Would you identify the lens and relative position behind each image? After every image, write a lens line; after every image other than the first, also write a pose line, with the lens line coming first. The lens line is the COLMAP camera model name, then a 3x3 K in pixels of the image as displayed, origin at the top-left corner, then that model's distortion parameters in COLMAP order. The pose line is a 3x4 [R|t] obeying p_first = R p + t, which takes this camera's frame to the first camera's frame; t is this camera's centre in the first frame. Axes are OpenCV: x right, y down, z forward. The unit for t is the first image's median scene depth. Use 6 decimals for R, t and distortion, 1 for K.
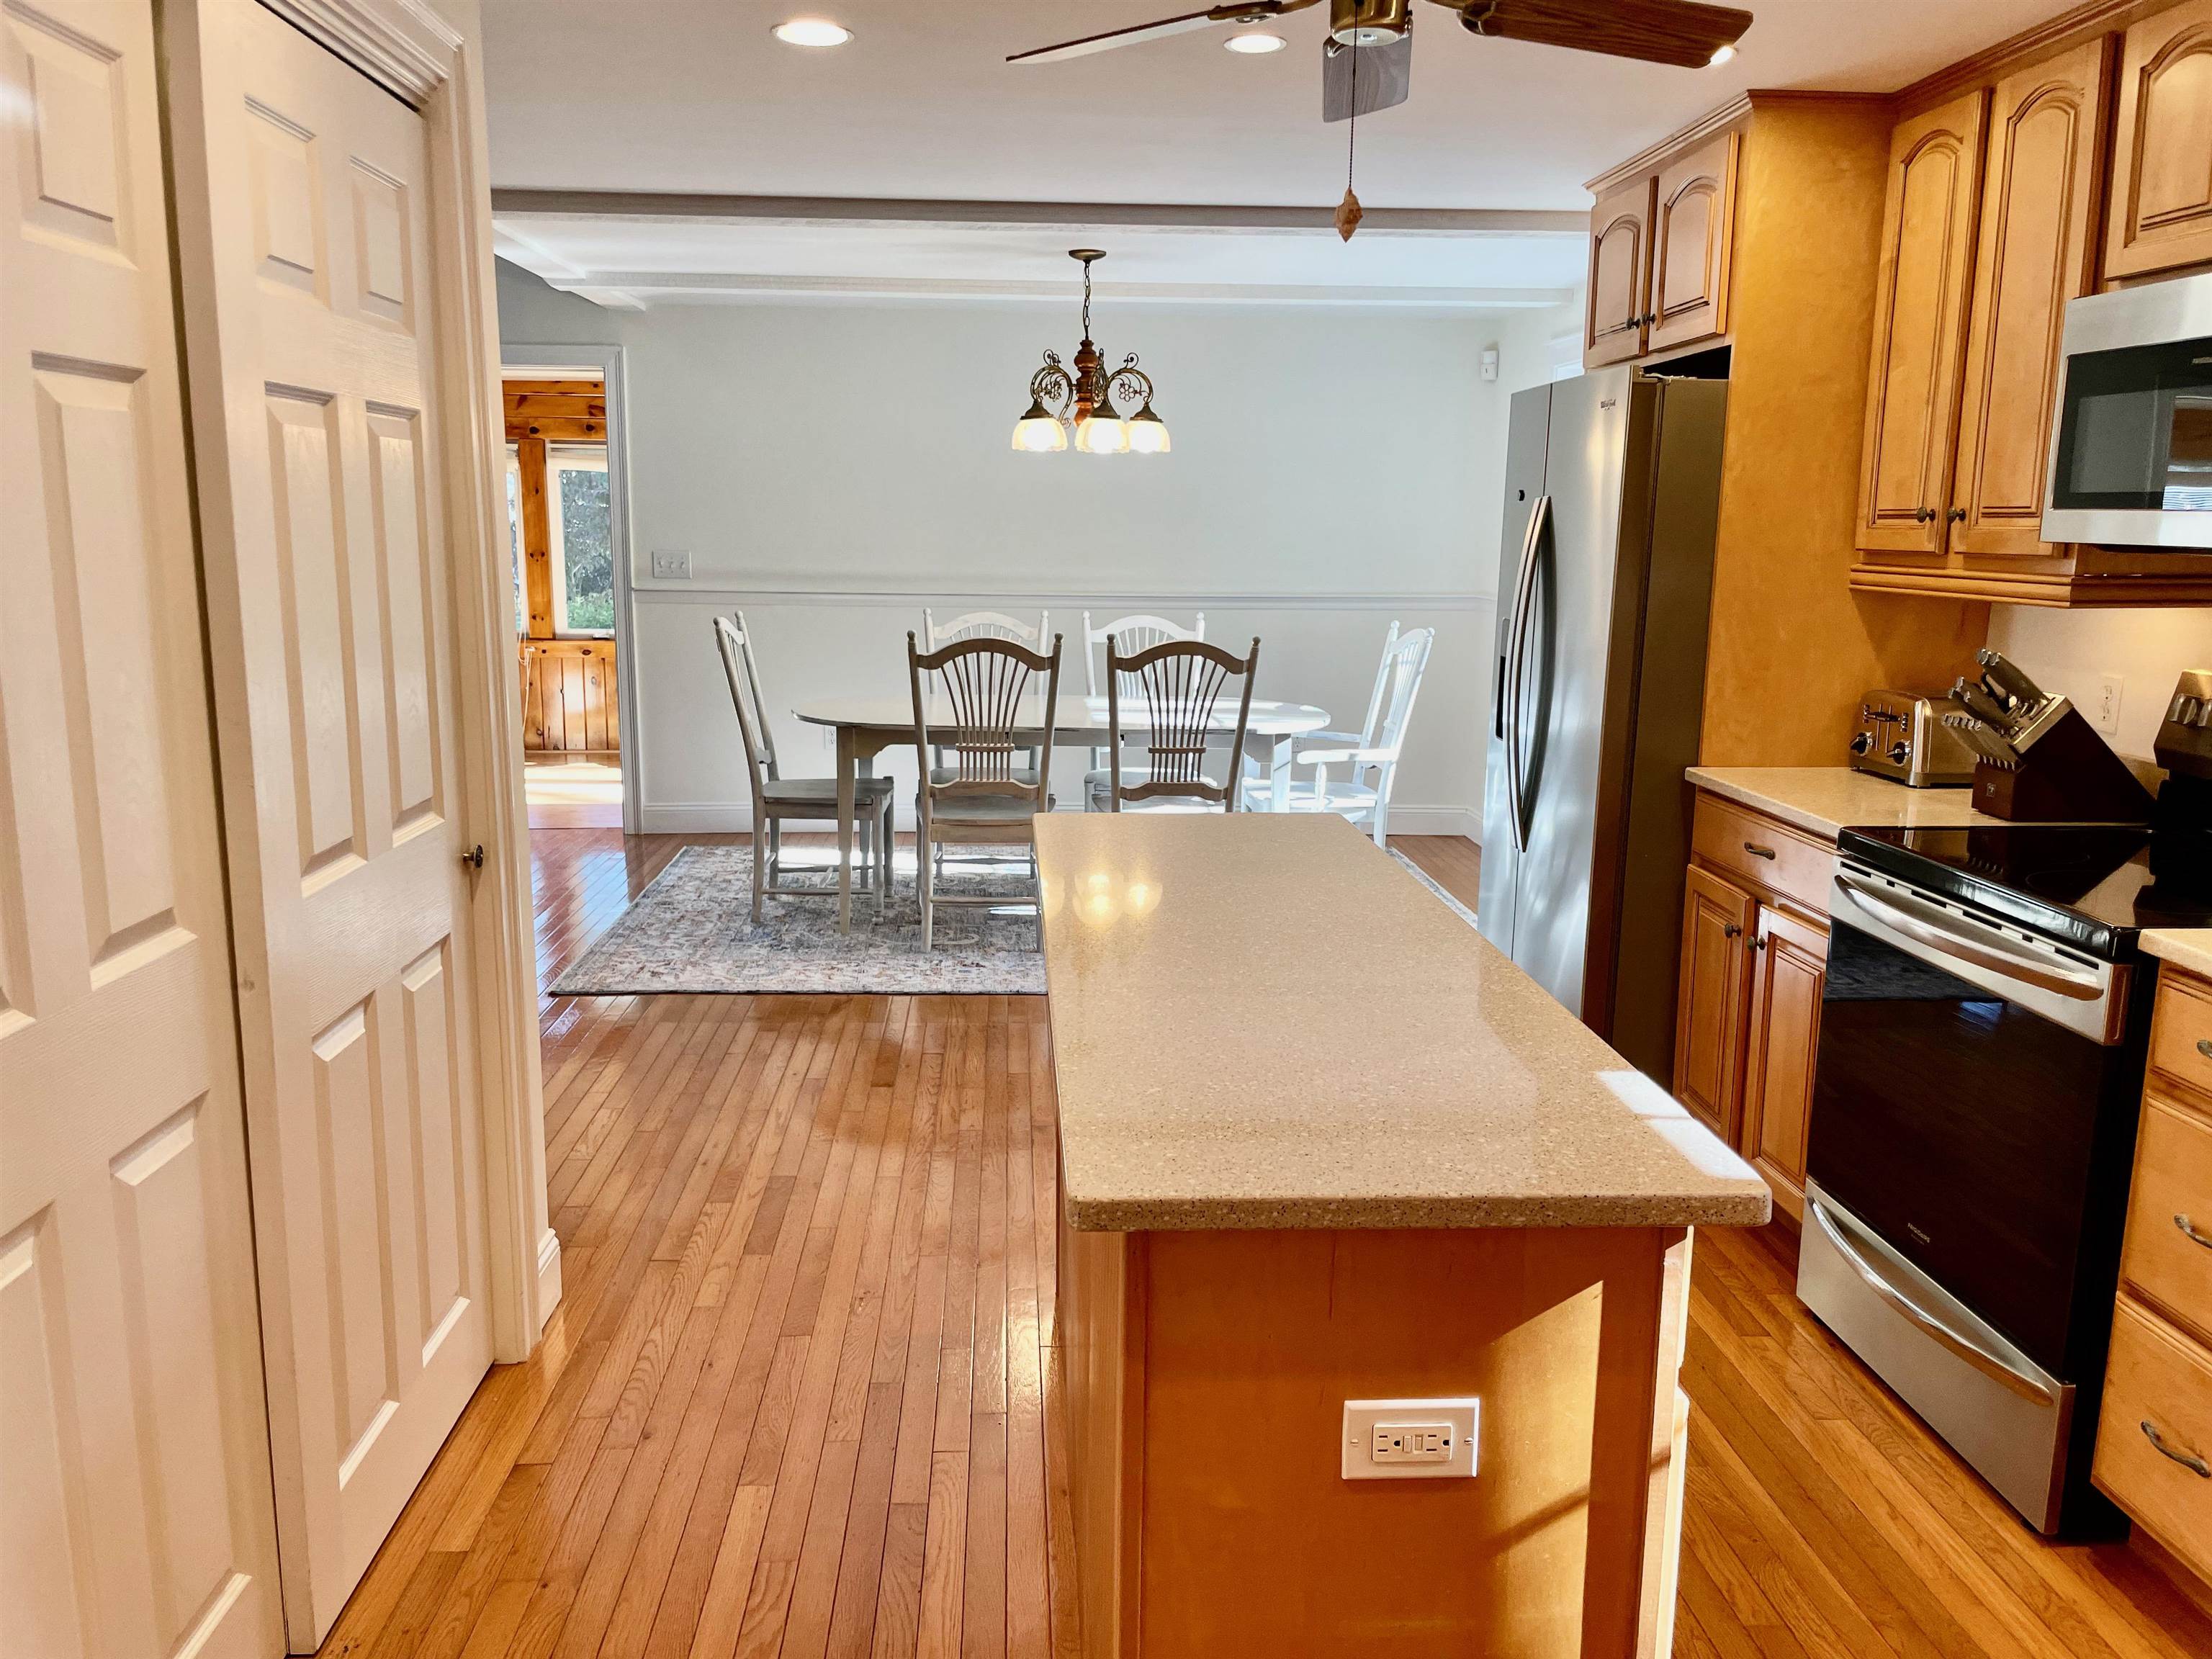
lens RADIAL K [[1677.8, 0, 1098.0], [0, 1677.8, 834.5], [0, 0, 1]] dist [0.073183, -0.099410]
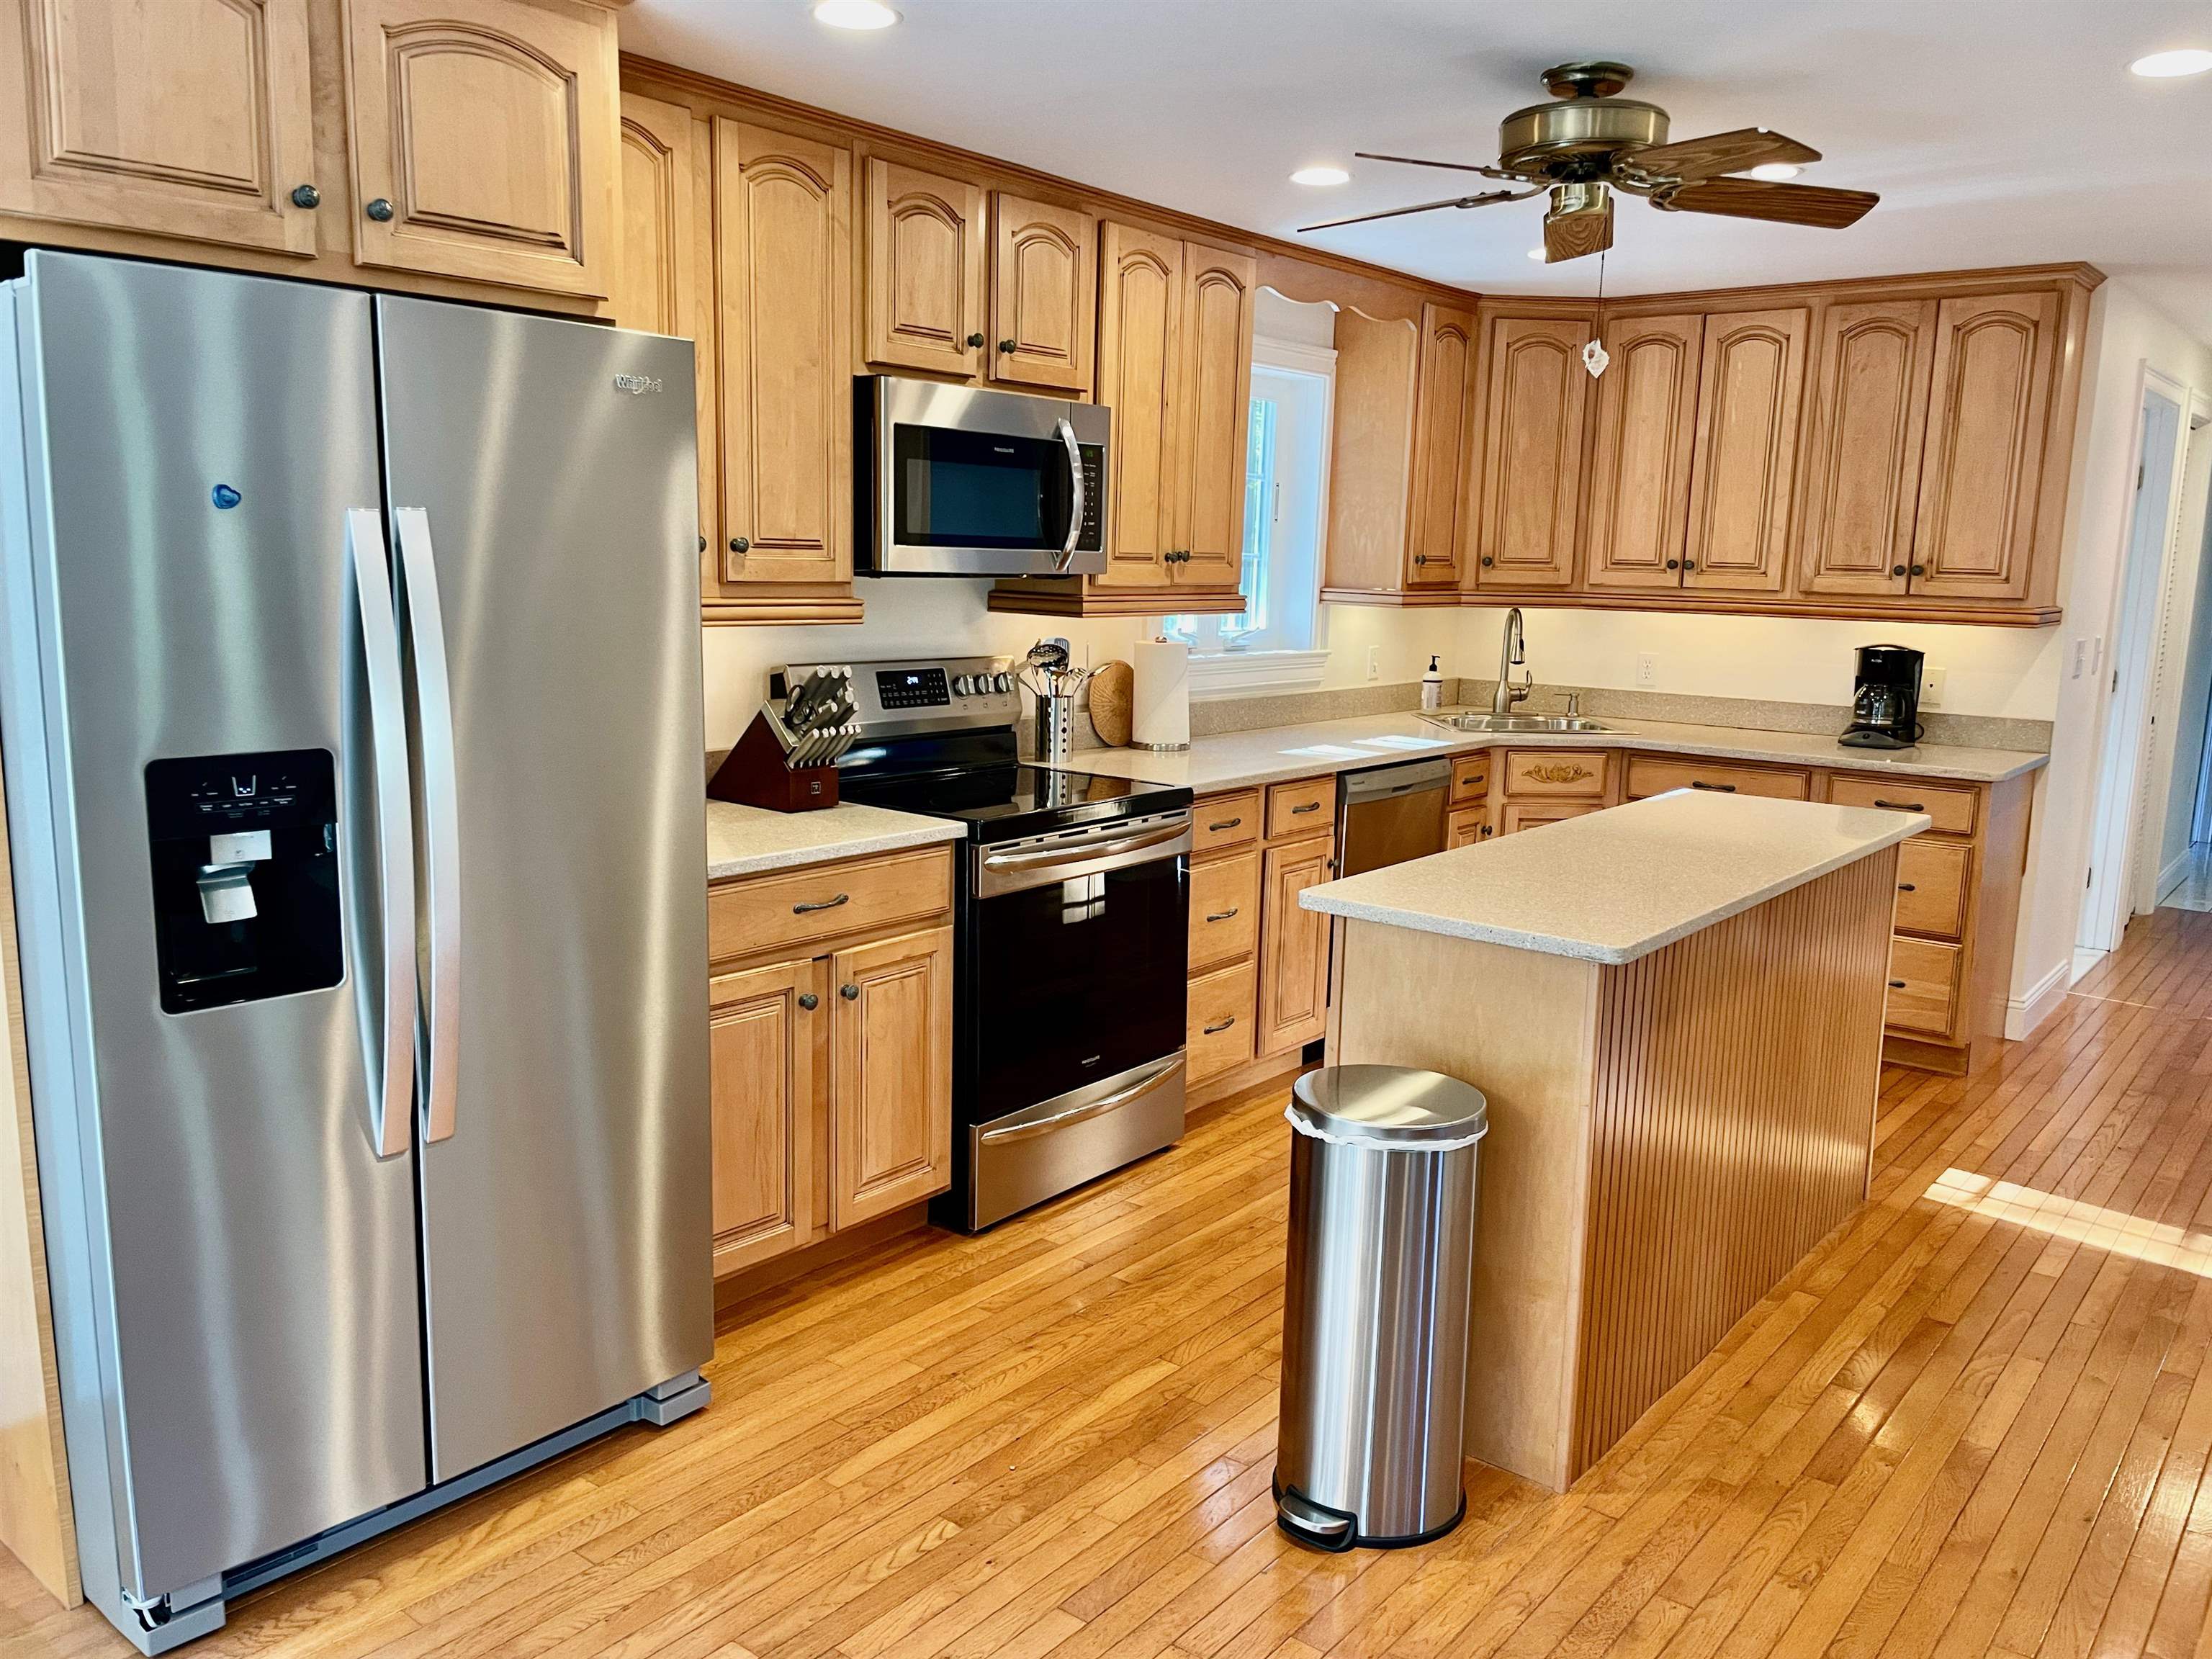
lens RADIAL K [[1677.8, 0, 1120.9], [0, 1677.8, 846.2], [0, 0, 1]] dist [0.073183, -0.099410]
pose [[-0.746135, -0.143672, 0.650109, -0.346249], [0.091790, 0.944918, 0.314172, -0.305638], [-0.659438, 0.294088, -0.691848, 1.556235]]
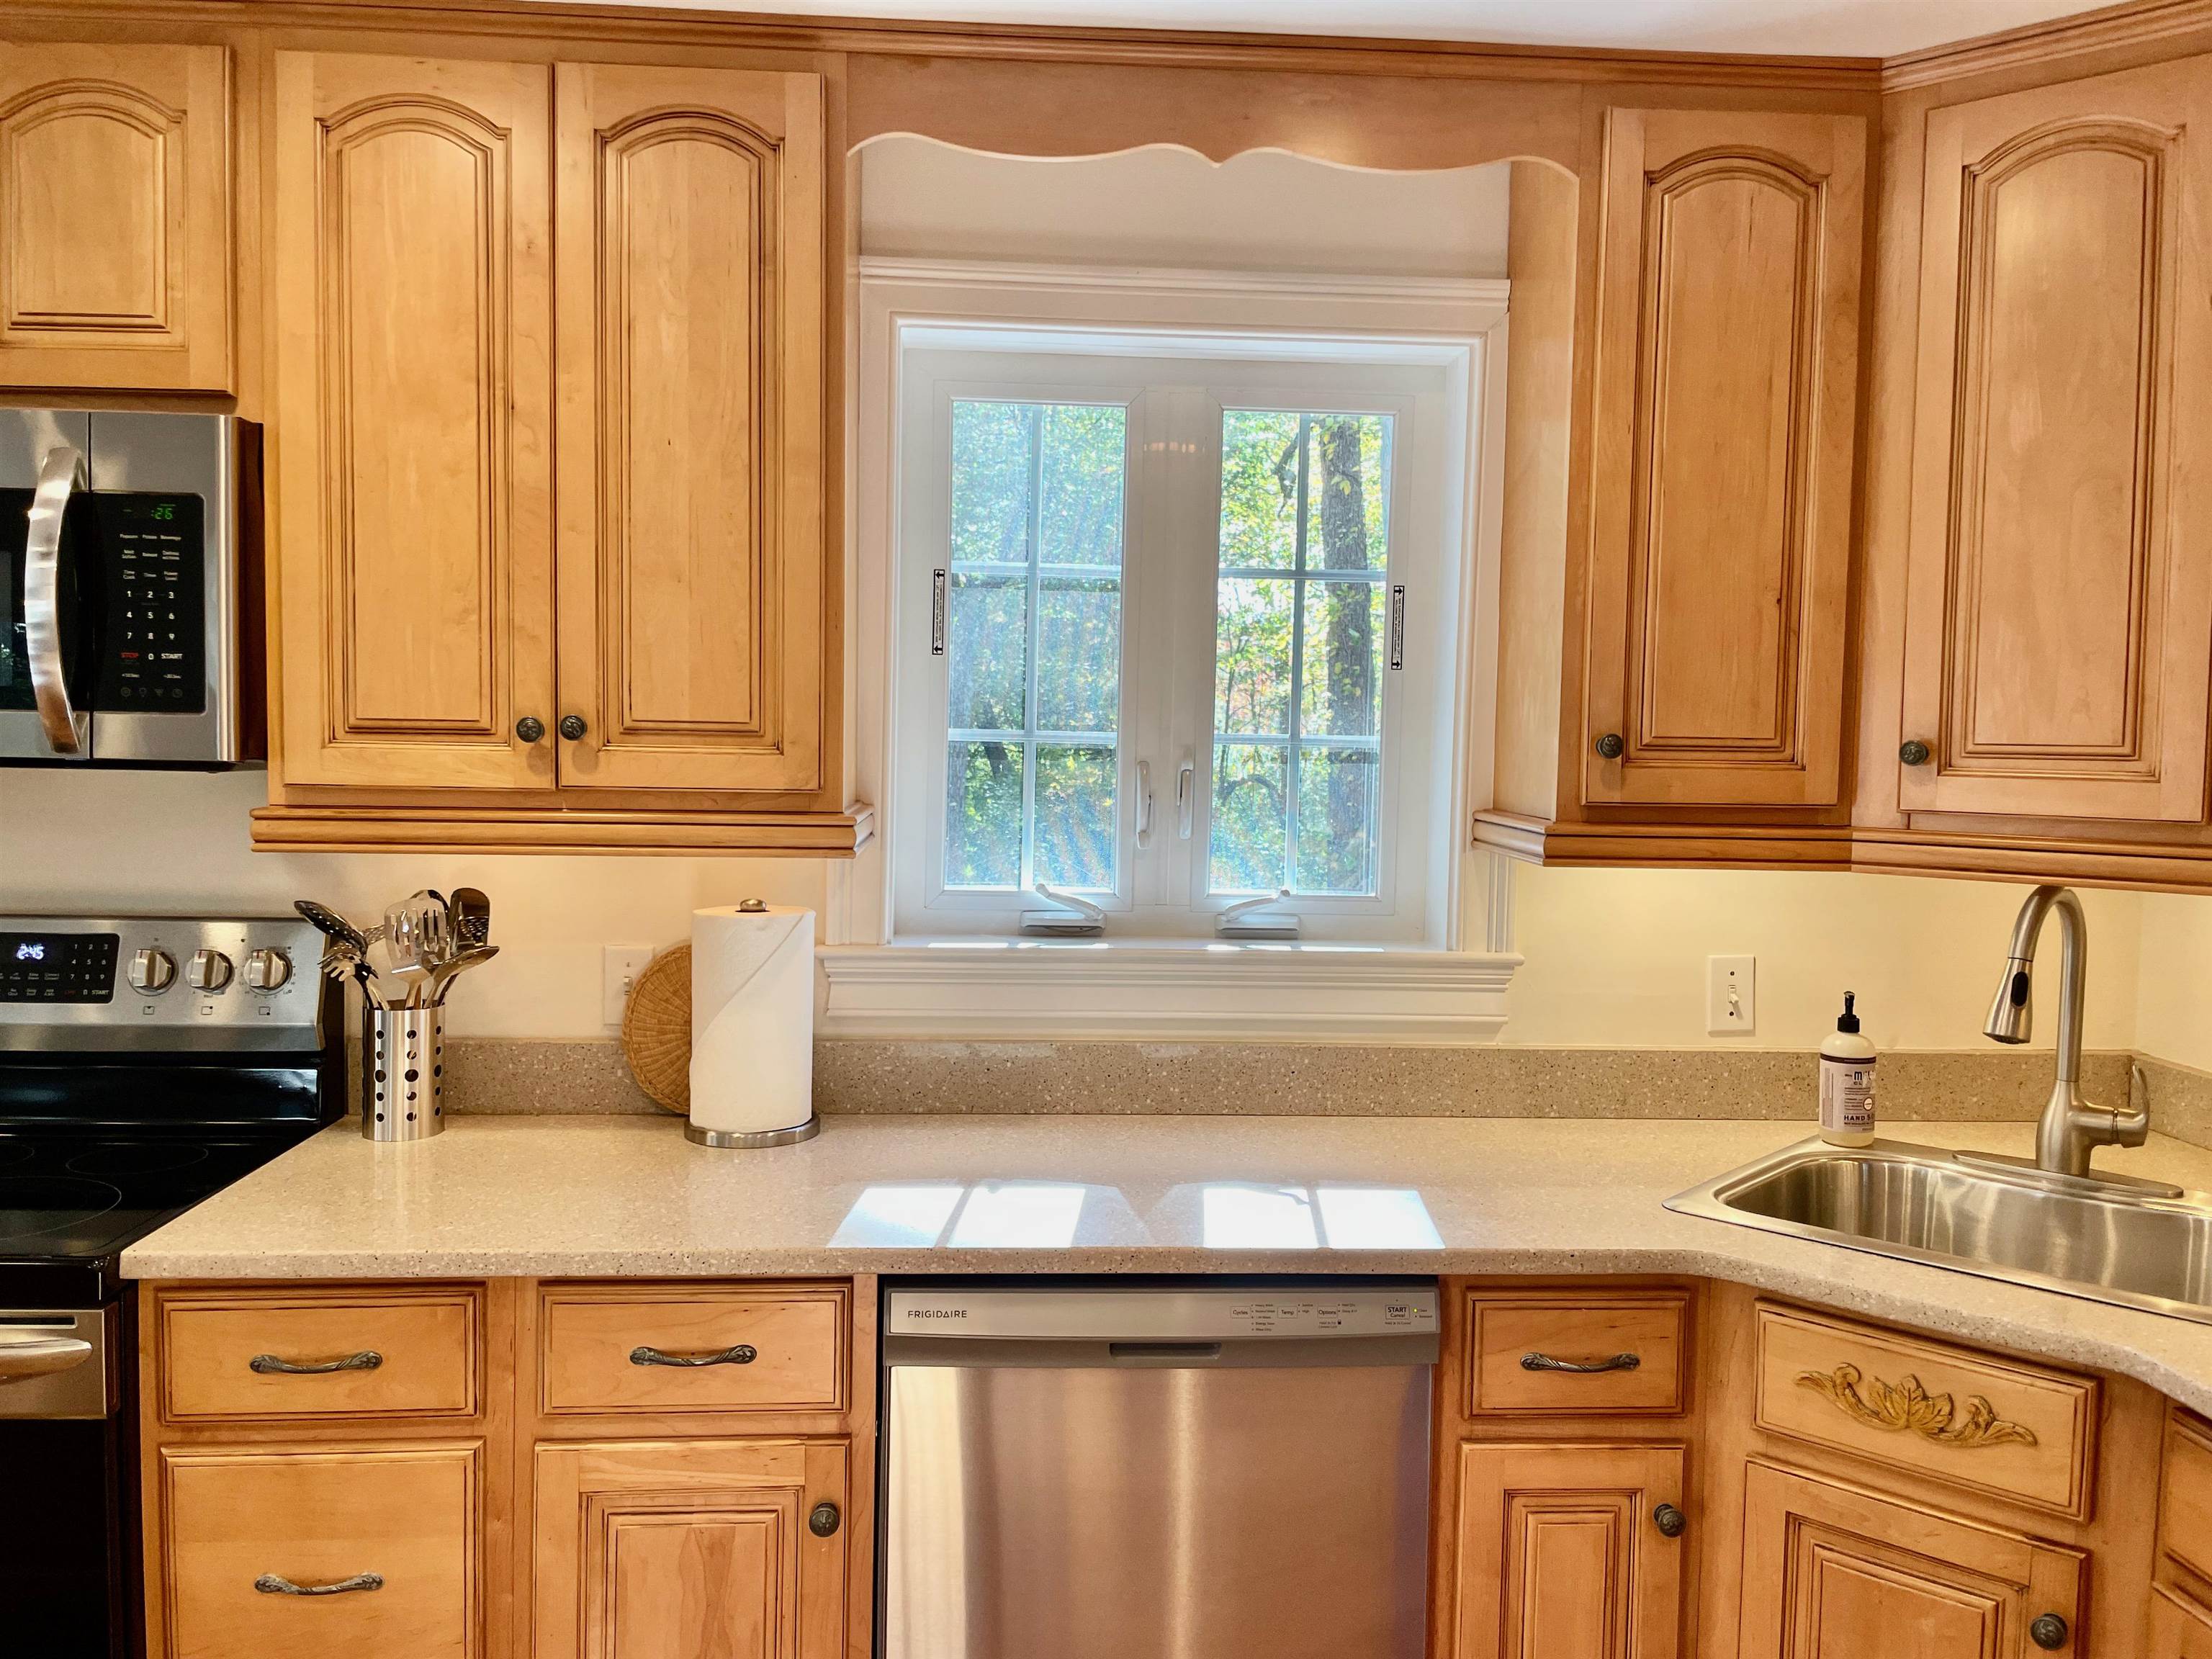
lens RADIAL K [[1677.8, 0, 1105.0], [0, 1677.8, 817.4], [0, 0, 1]] dist [0.073183, -0.099410]
pose [[-0.014906, -0.057491, 0.998235, -0.099843], [0.166056, 0.984339, 0.059170, -0.073210], [-0.986004, 0.166645, -0.005126, 0.358432]]
